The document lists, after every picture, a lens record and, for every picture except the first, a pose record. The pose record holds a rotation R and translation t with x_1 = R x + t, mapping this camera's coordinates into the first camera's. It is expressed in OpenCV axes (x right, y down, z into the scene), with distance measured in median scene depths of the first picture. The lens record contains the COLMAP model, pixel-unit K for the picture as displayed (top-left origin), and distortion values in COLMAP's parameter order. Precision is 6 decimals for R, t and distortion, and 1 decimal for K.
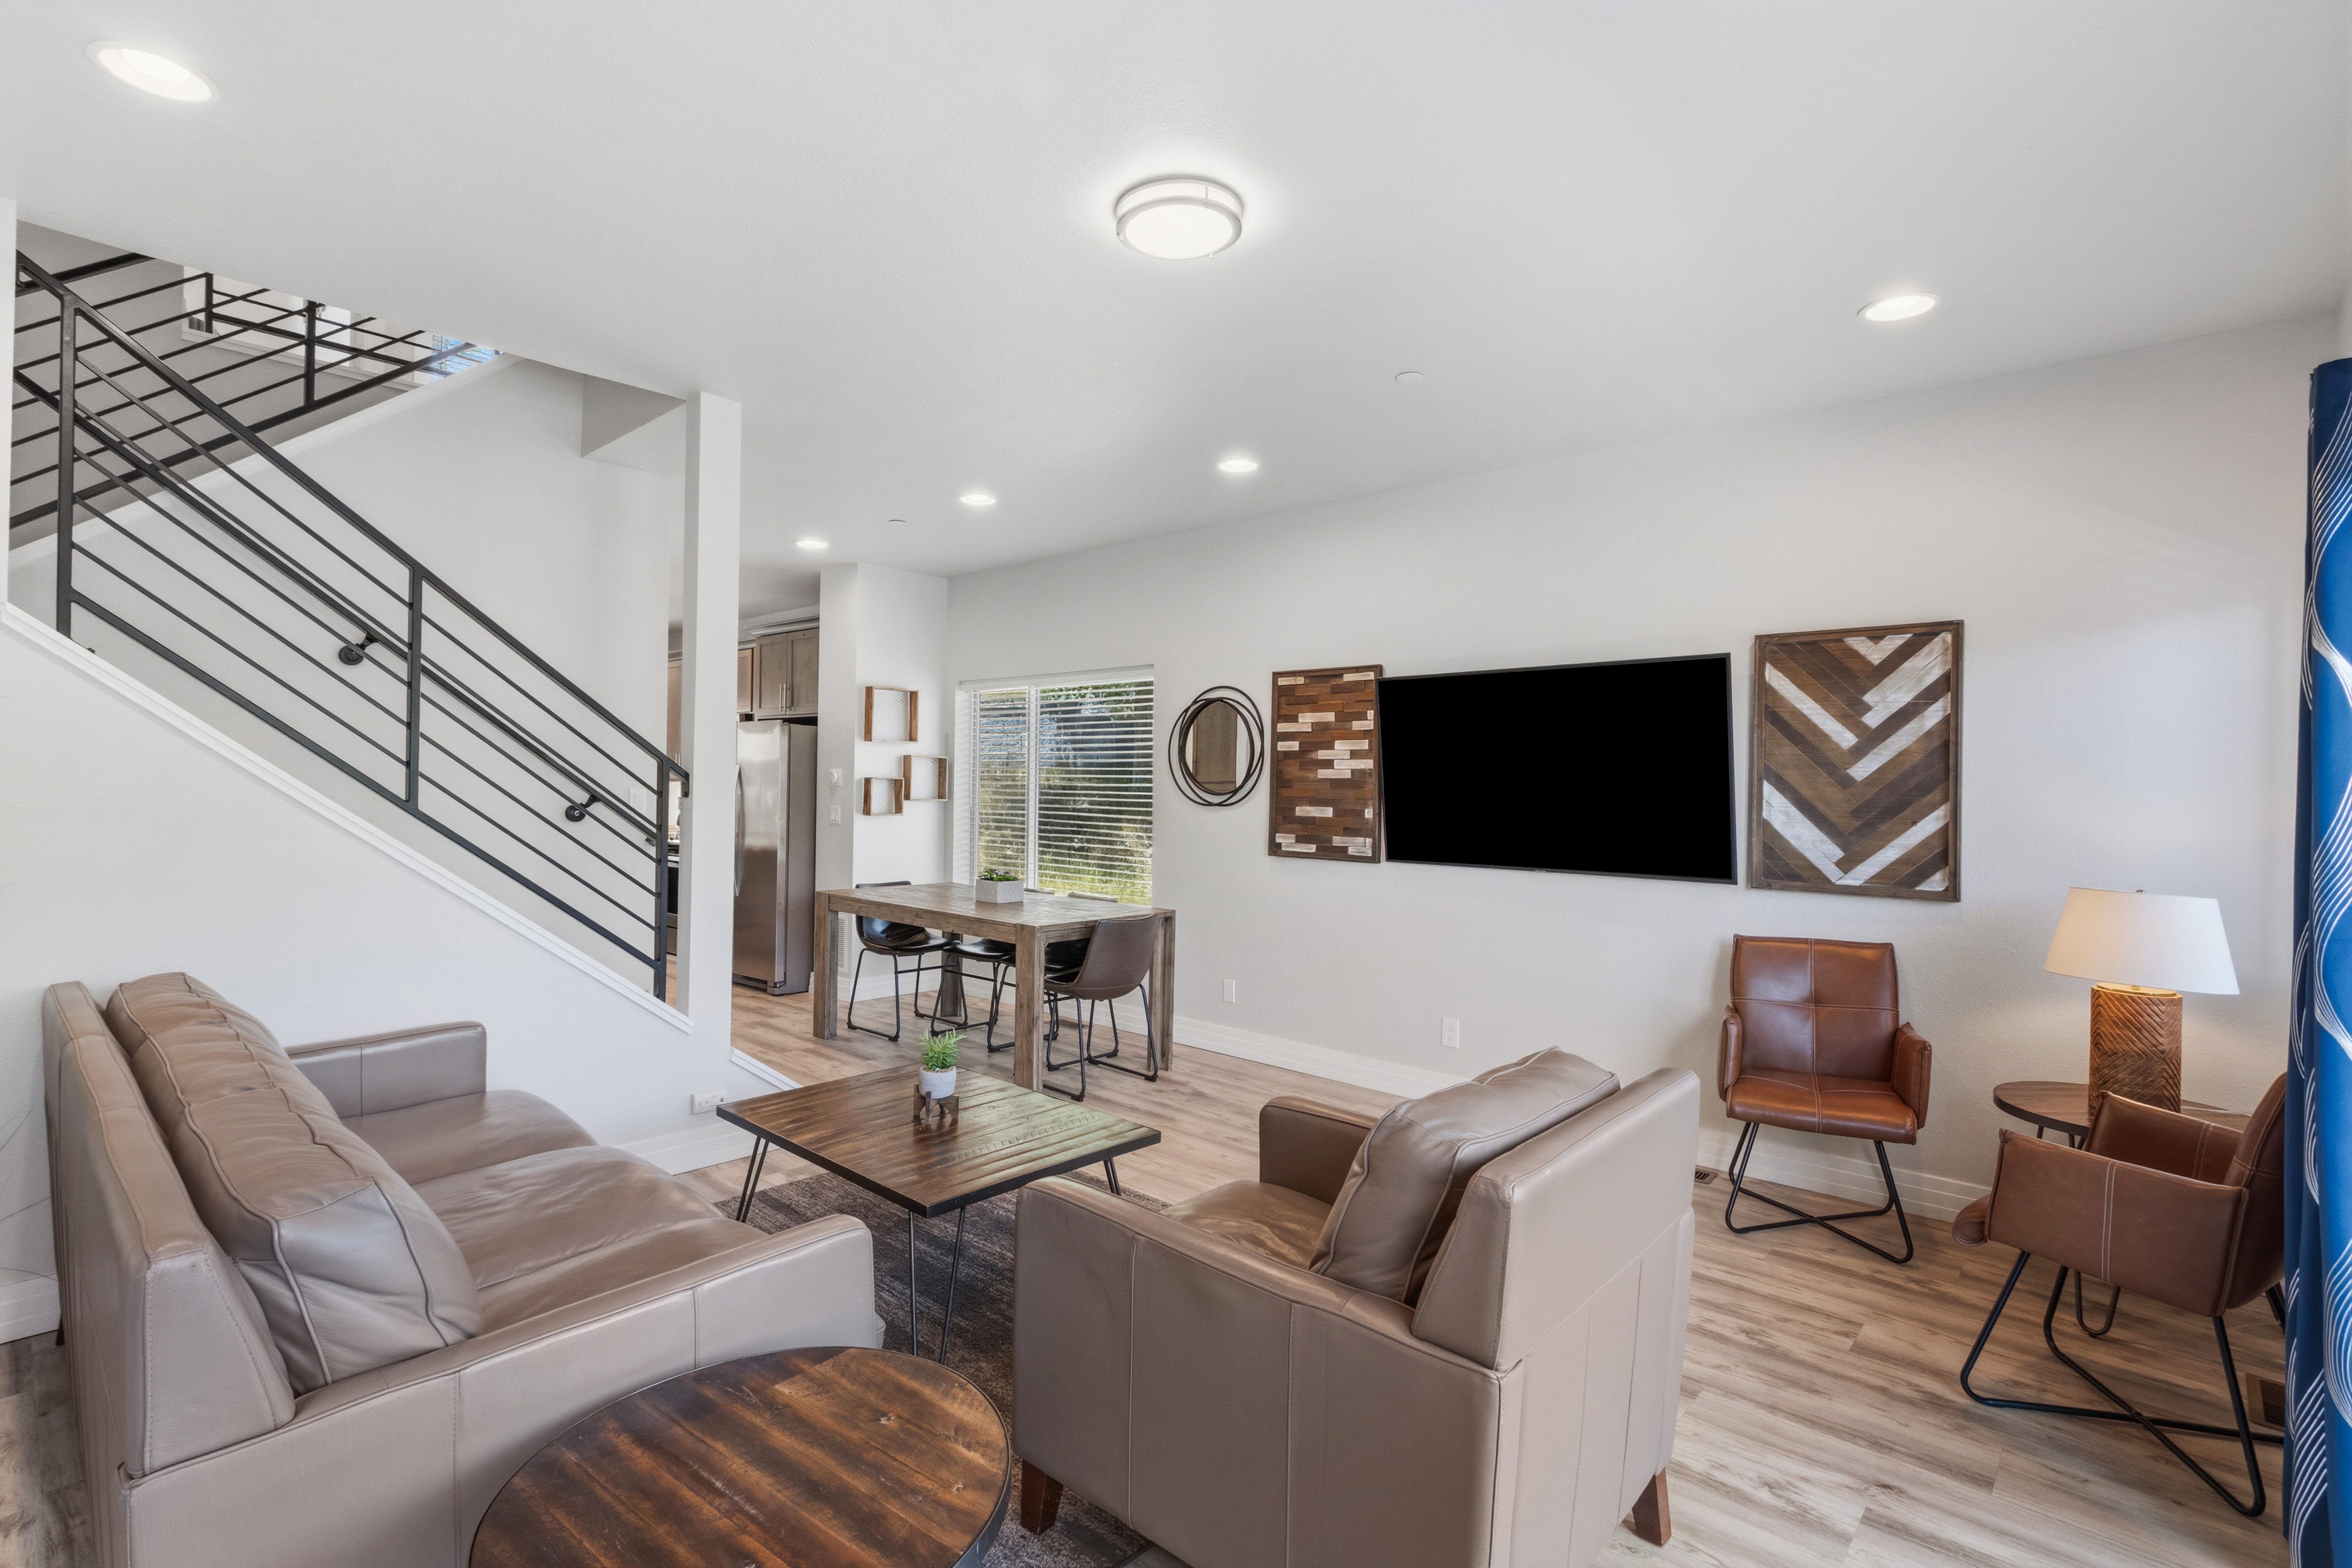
lens RADIAL K [[1107.7, 0, 1139.1], [0, 1107.7, 786.7], [0, 0, 1]] dist [-0.000088, -0.001143]
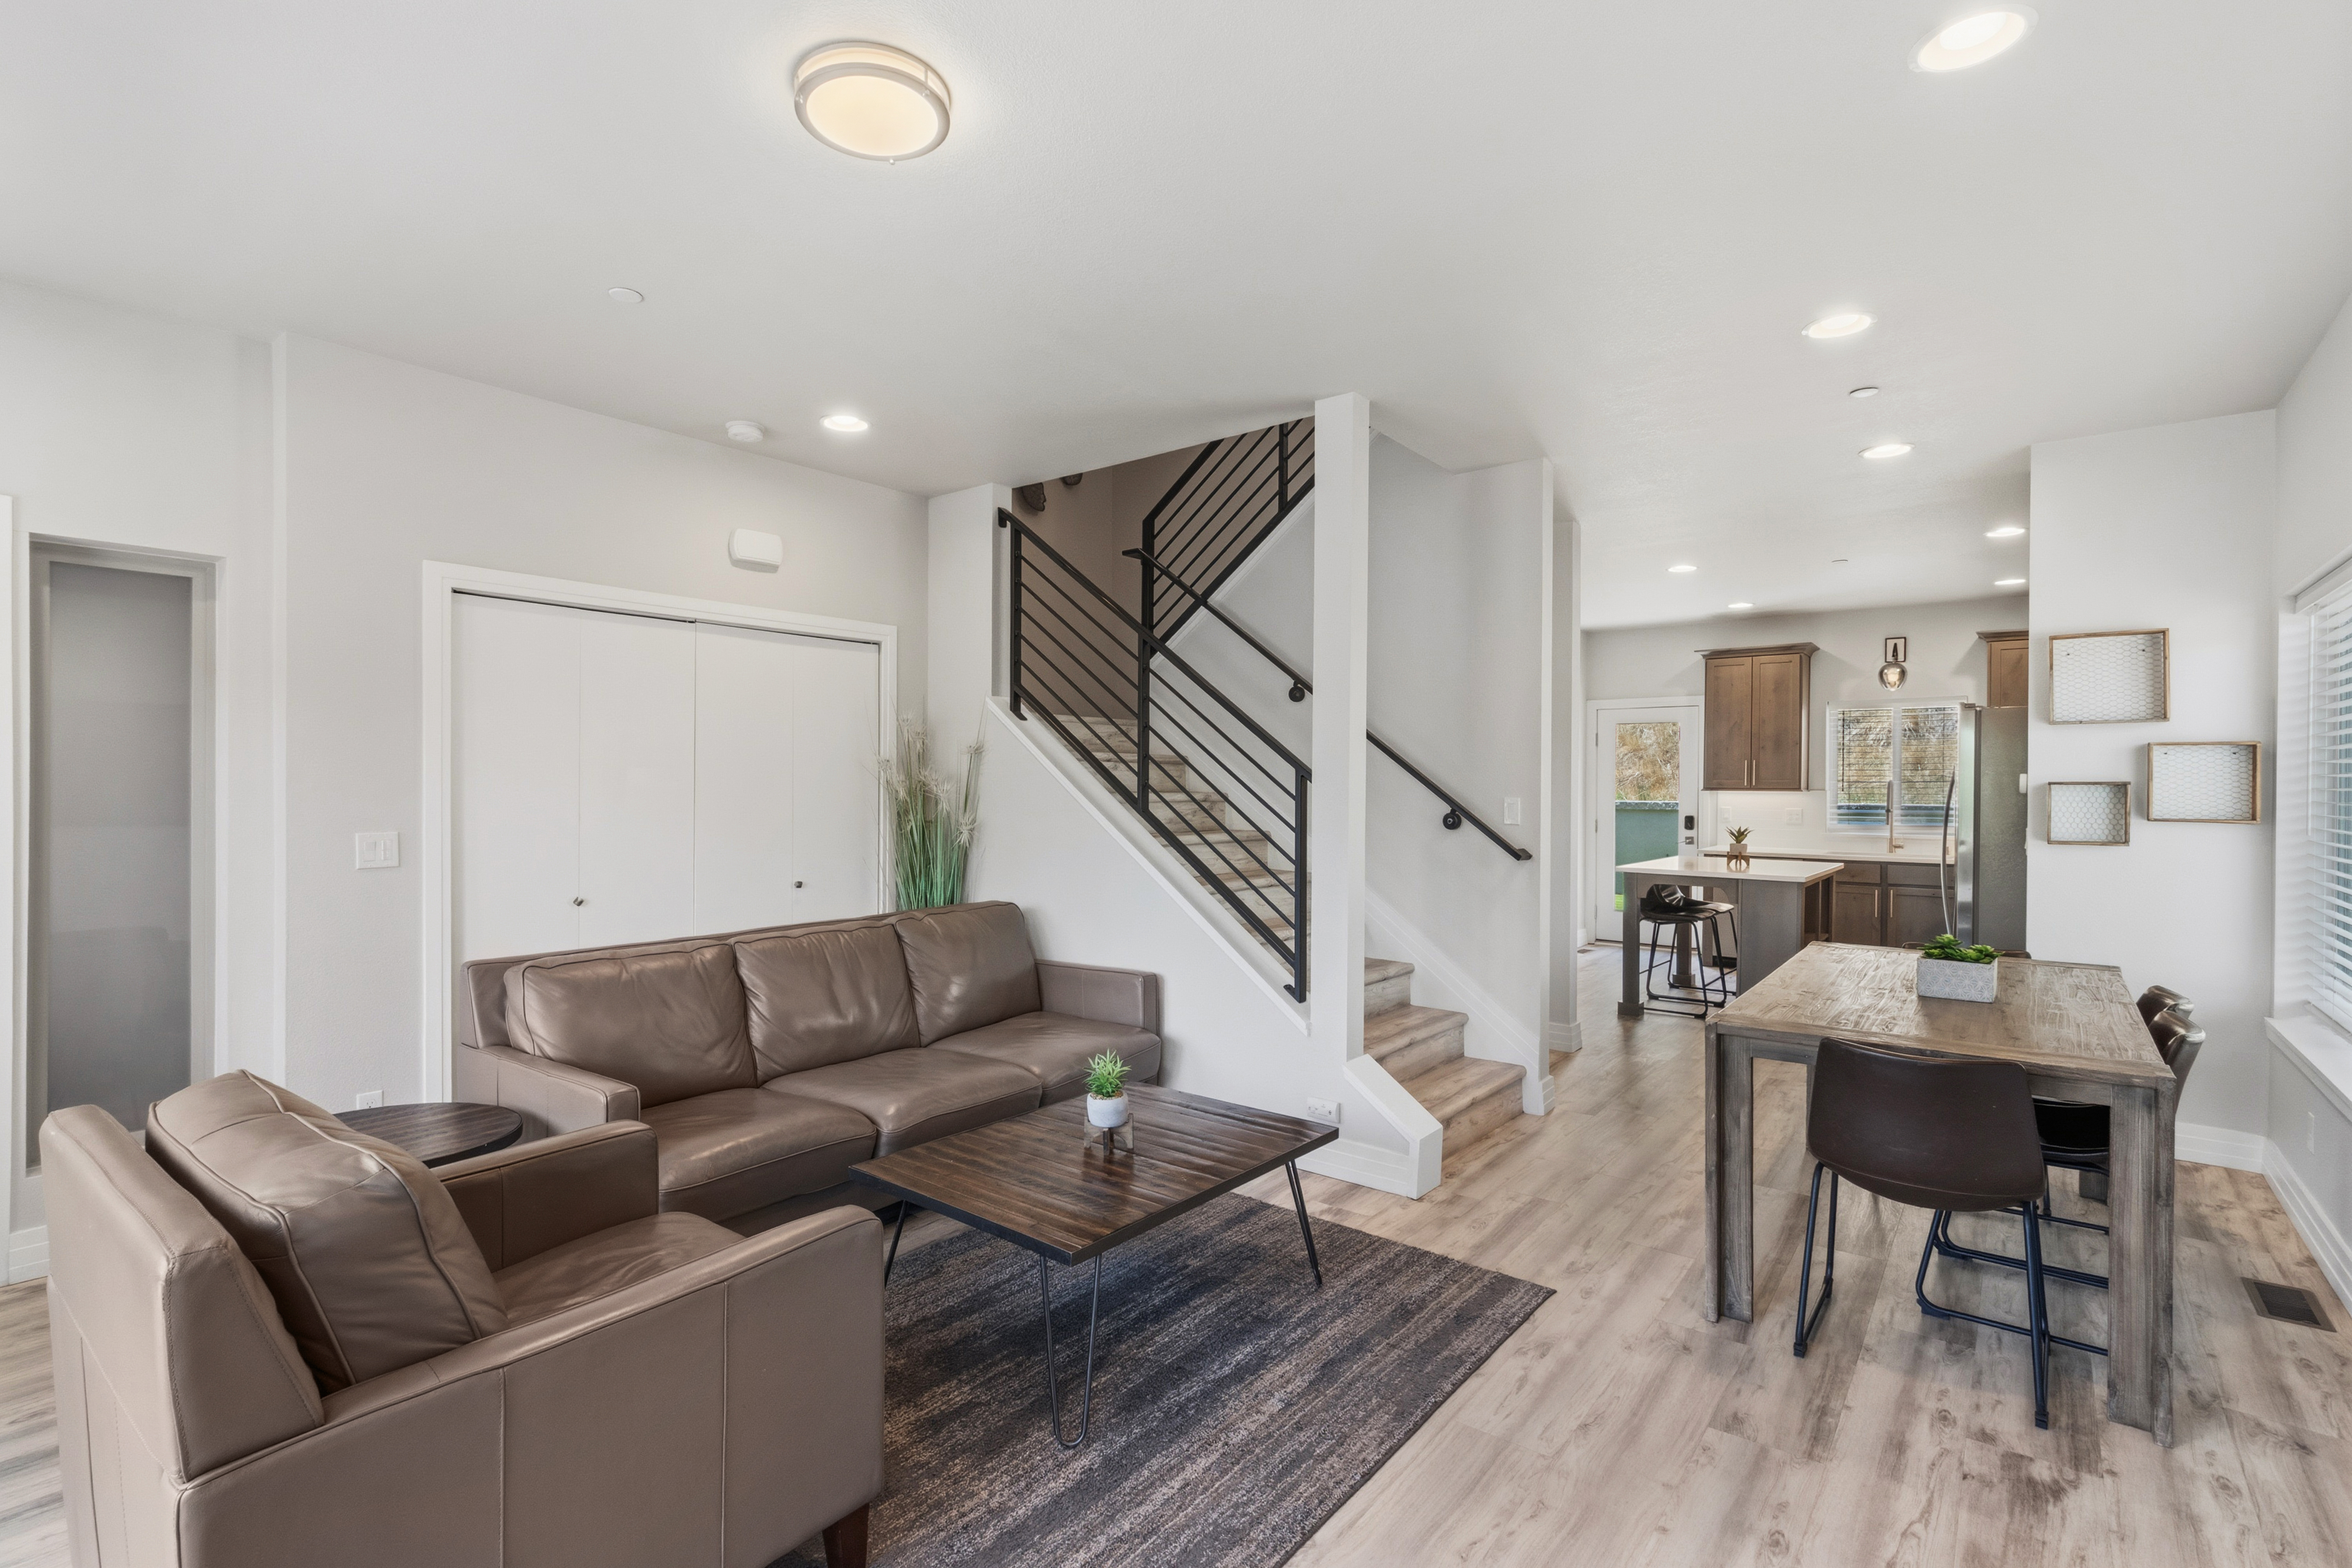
lens RADIAL K [[1107.7, 0, 1139.1], [0, 1107.7, 786.7], [0, 0, 1]] dist [-0.000088, -0.001143]
pose [[0.072094, -0.010019, -0.997347, 0.452517], [-0.003068, 0.999943, -0.010266, 0.004943], [0.997393, 0.003800, 0.072060, 0.592583]]
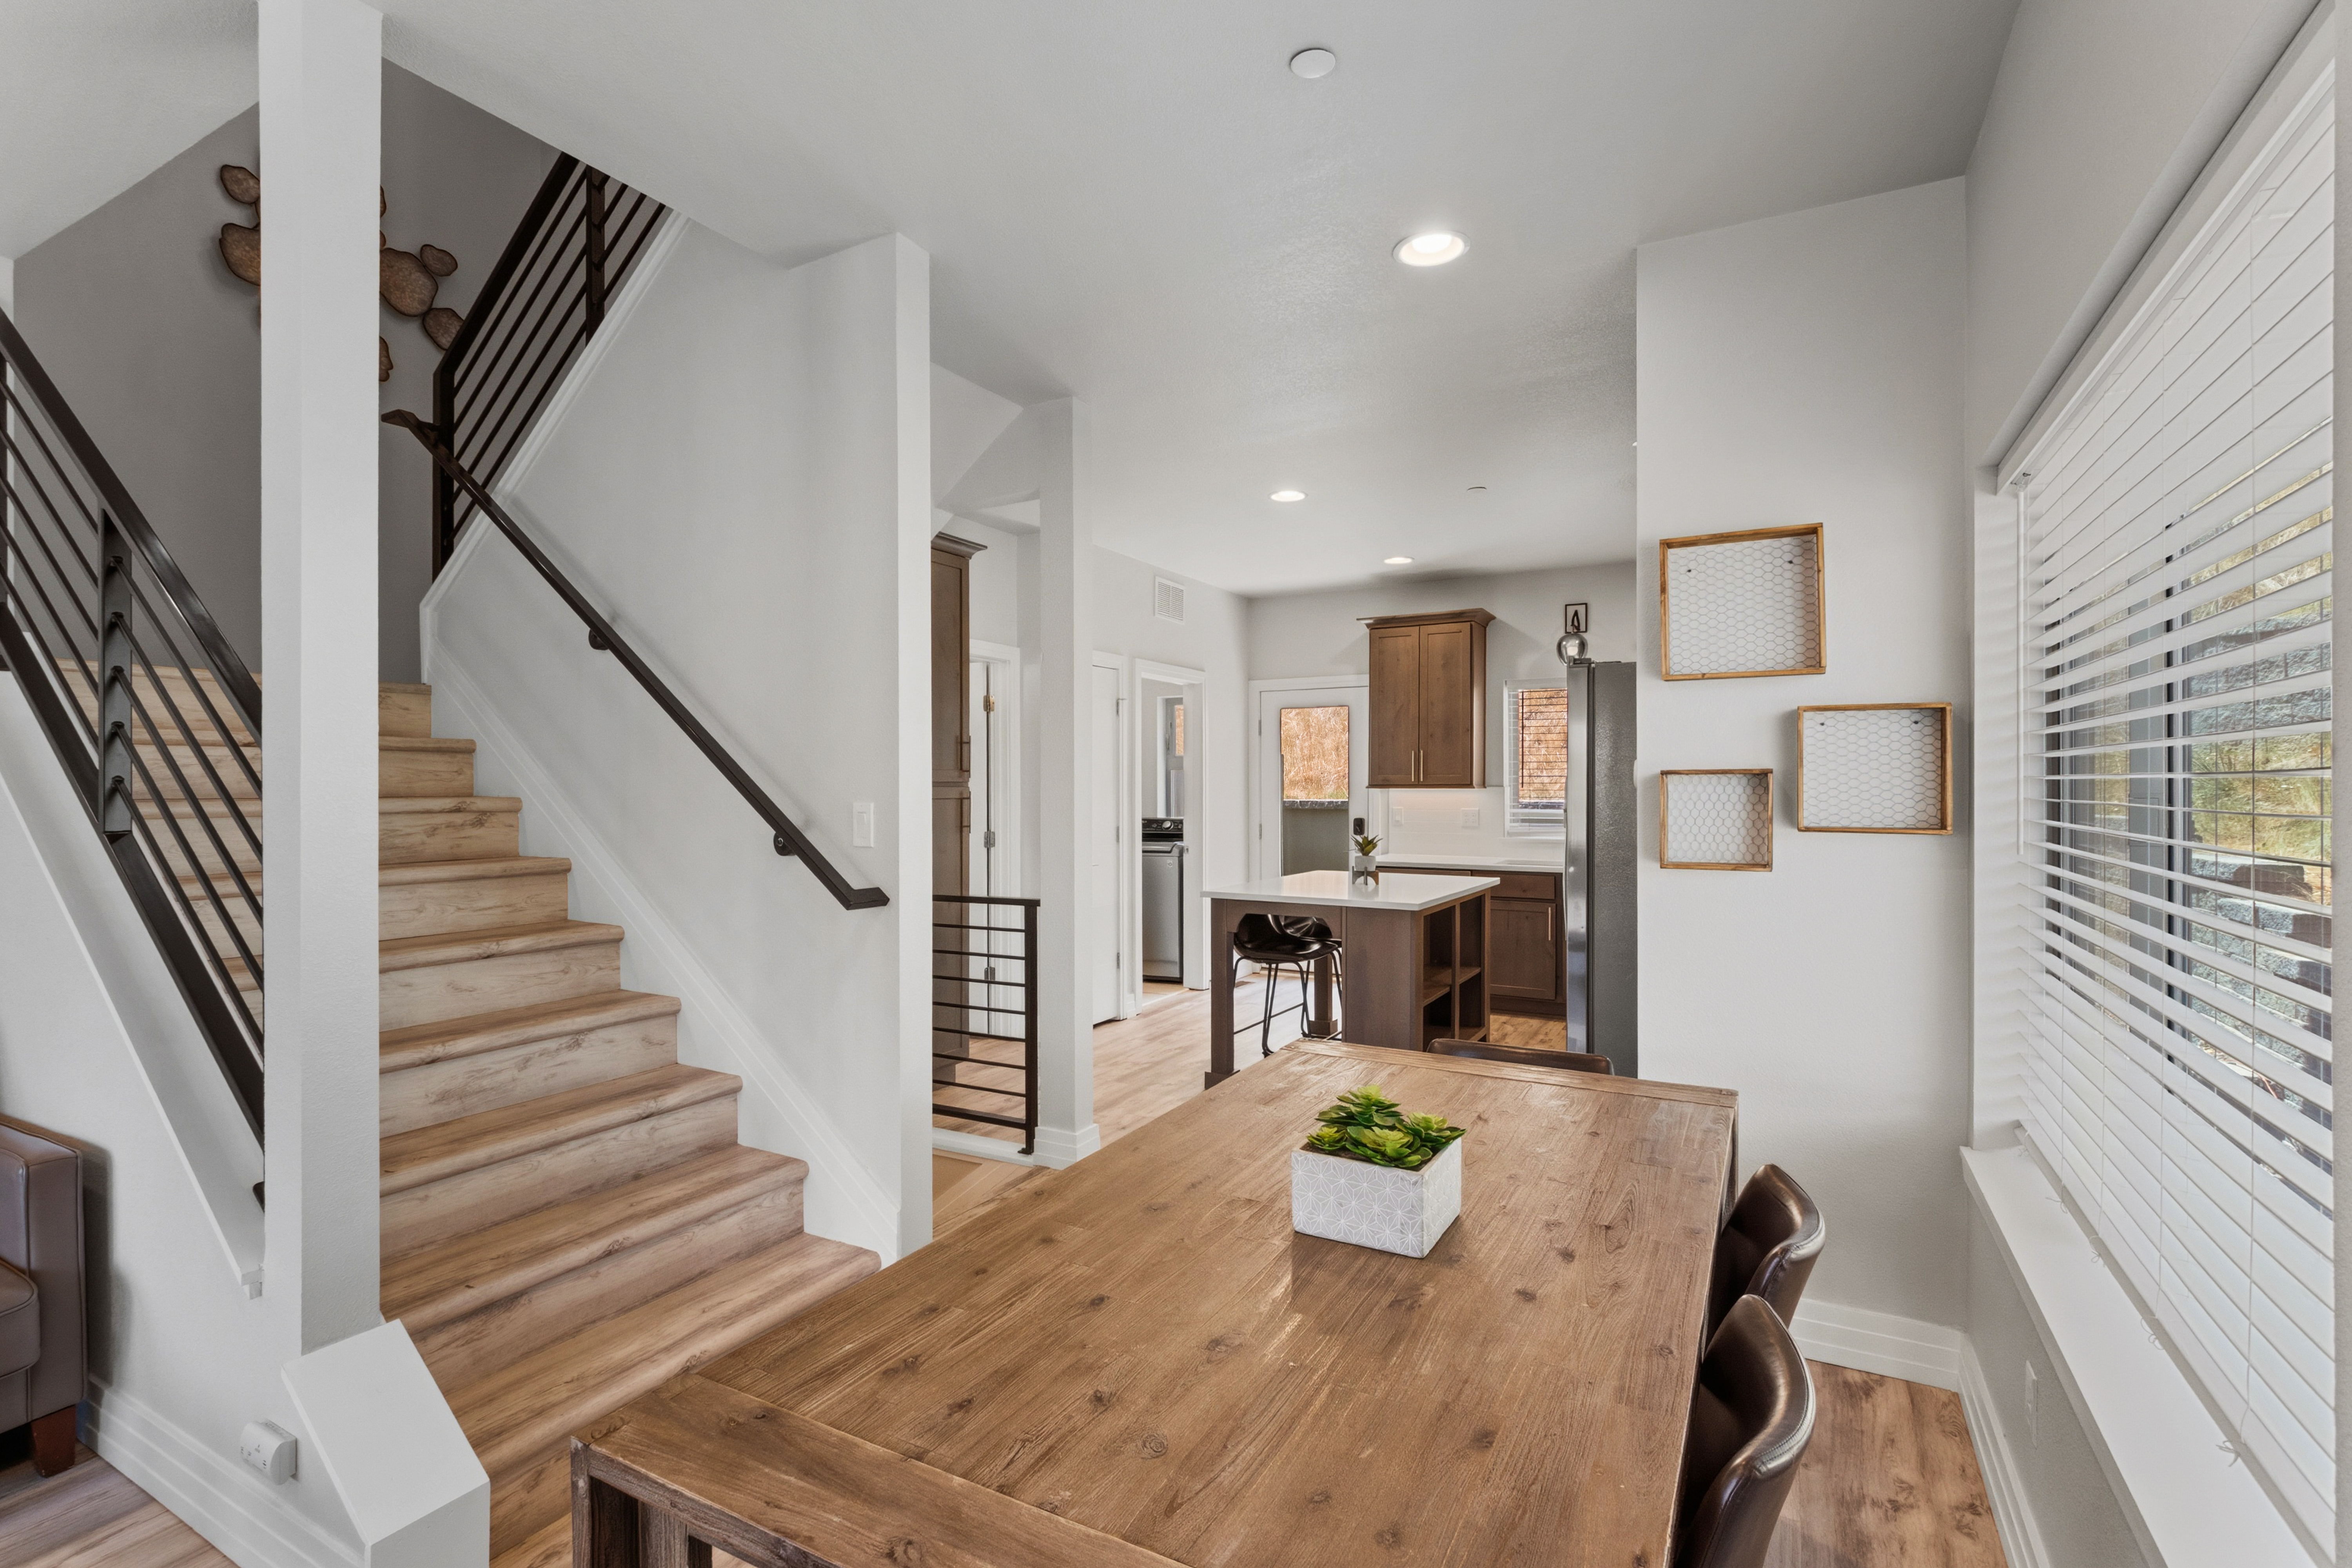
lens RADIAL K [[1065.9, 0, 1176.0], [0, 1065.9, 784.0], [0, 0, 1]] dist [0.008238, -0.011961]
pose [[0.226988, -0.014741, -0.973786, 0.121870], [0.006655, 0.999886, -0.013585, 0.002801], [0.973875, -0.003397, 0.227060, 0.985920]]
